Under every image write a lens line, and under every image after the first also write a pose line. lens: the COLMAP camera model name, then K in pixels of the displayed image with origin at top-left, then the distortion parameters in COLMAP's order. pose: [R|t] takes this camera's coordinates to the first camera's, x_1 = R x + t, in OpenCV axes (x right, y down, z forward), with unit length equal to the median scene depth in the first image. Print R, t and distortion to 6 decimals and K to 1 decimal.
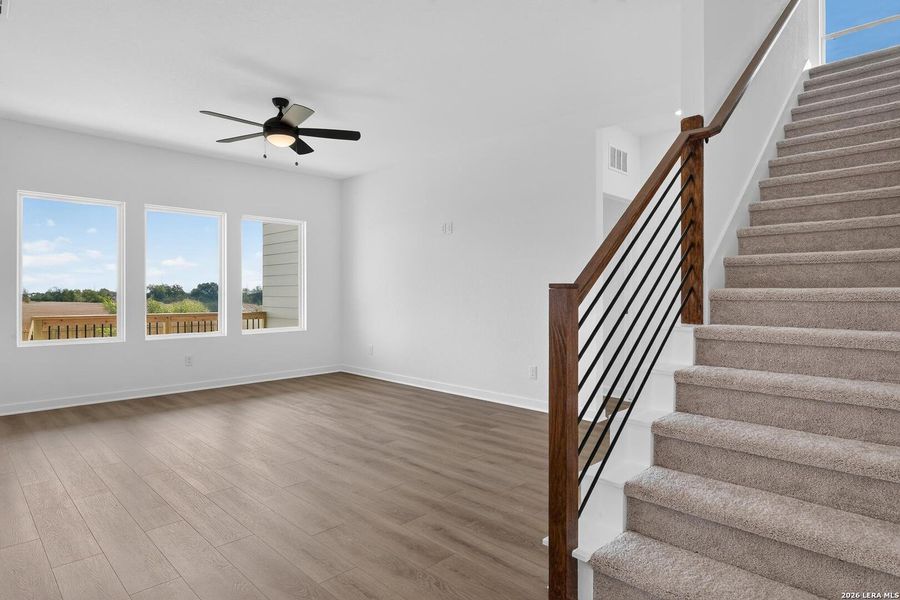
lens RADIAL K [[483.8, 0, 452.6], [0, 483.8, 296.3], [0, 0, 1]] dist [0.002109, -0.001325]
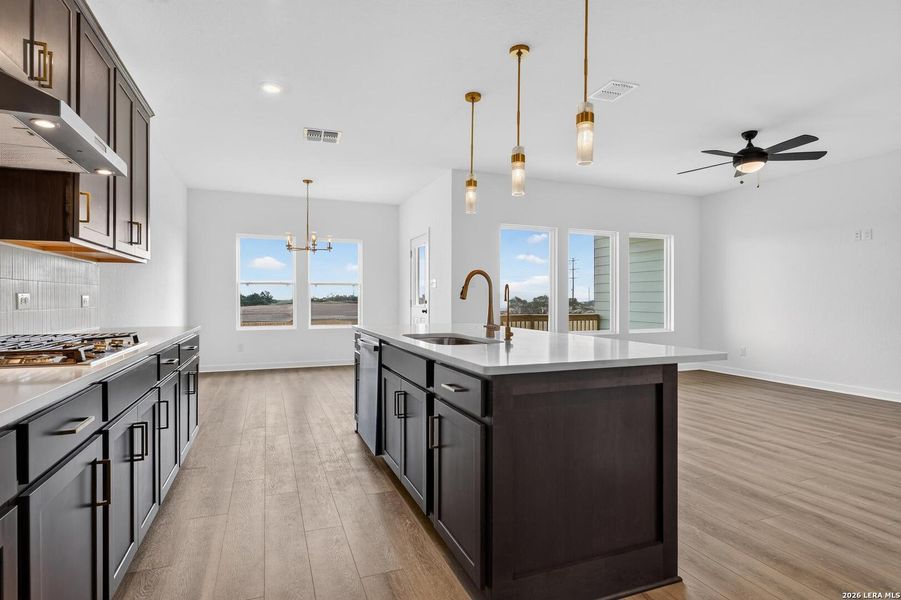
lens RADIAL K [[462.6, 0, 458.1], [0, 462.6, 296.7], [0, 0, 1]] dist [0.000060, 0.000138]
pose [[0.920844, -0.007412, -0.389861, -0.429846], [0.003462, 0.999935, -0.010834, 0.000316], [0.389916, 0.008626, 0.920810, -0.225822]]
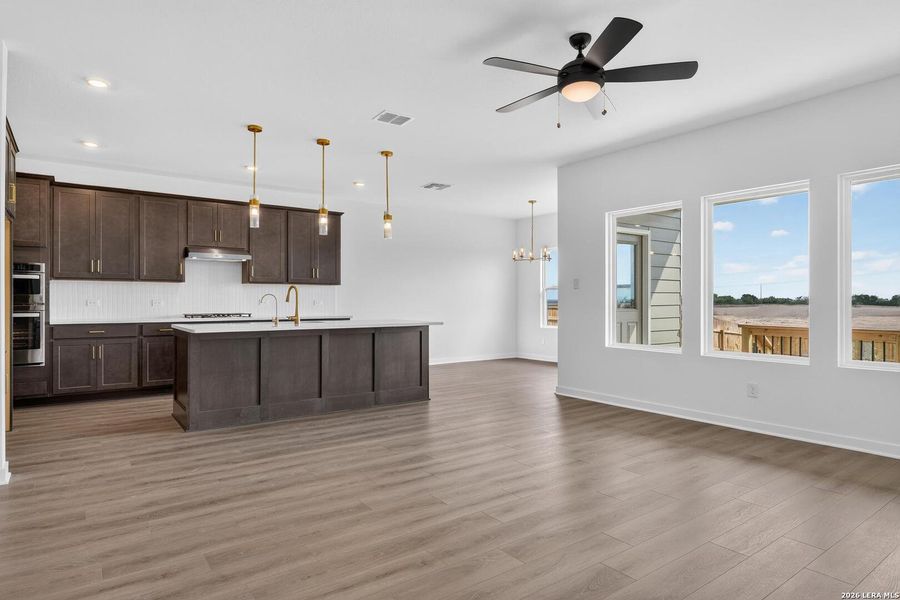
lens RADIAL K [[506.1, 0, 447.2], [0, 506.1, 302.3], [0, 0, 1]] dist [-0.017966, -0.000322]
pose [[-0.143694, 0.001739, -0.989621, 0.335338], [-0.001072, 0.999998, 0.001913, -0.005160], [0.989622, 0.001335, -0.143692, 0.693864]]
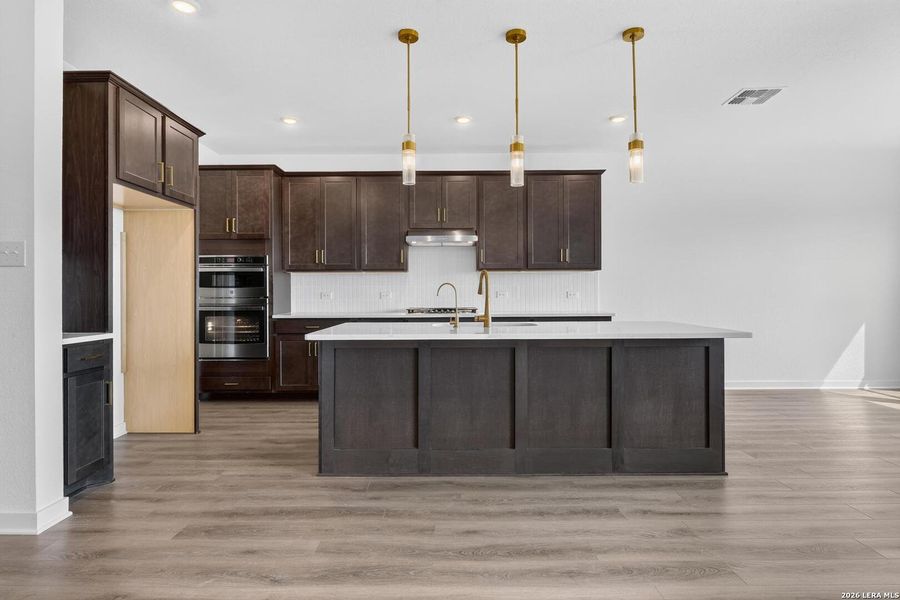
lens RADIAL K [[487.3, 0, 446.8], [0, 487.3, 293.3], [0, 0, 1]] dist [-0.002247, -0.000883]
pose [[-0.705008, 0.004946, -0.709182, -0.117954], [0.004730, 0.999986, 0.002272, -0.006770], [0.709183, -0.001752, -0.705022, 0.668289]]
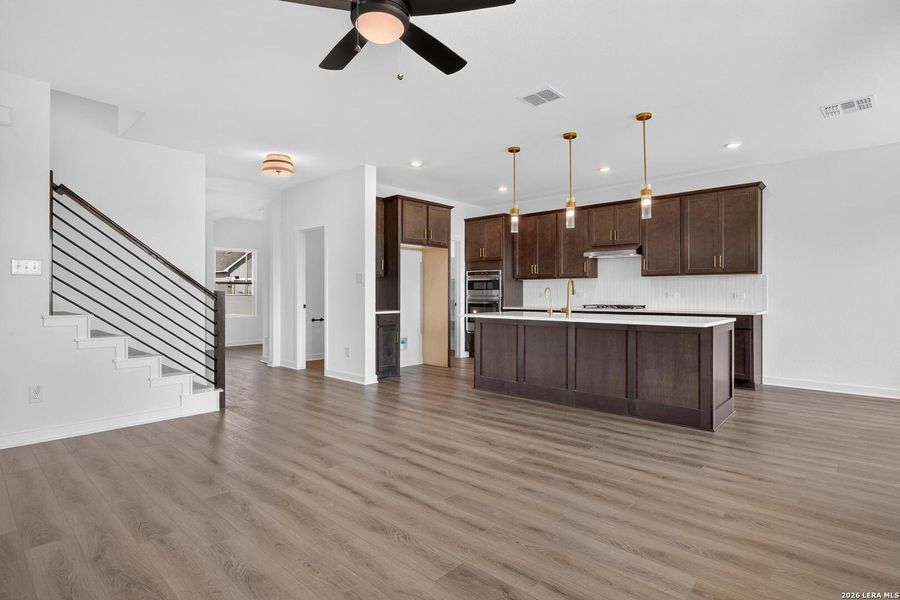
lens RADIAL K [[462.1, 0, 457.6], [0, 462.1, 296.7], [0, 0, 1]] dist [0.000060, 0.000138]
pose [[-0.997830, 0.001742, -0.065822, -0.312575], [0.001227, 0.999968, 0.007864, -0.007104], [0.065833, 0.007766, -0.997800, 1.193727]]
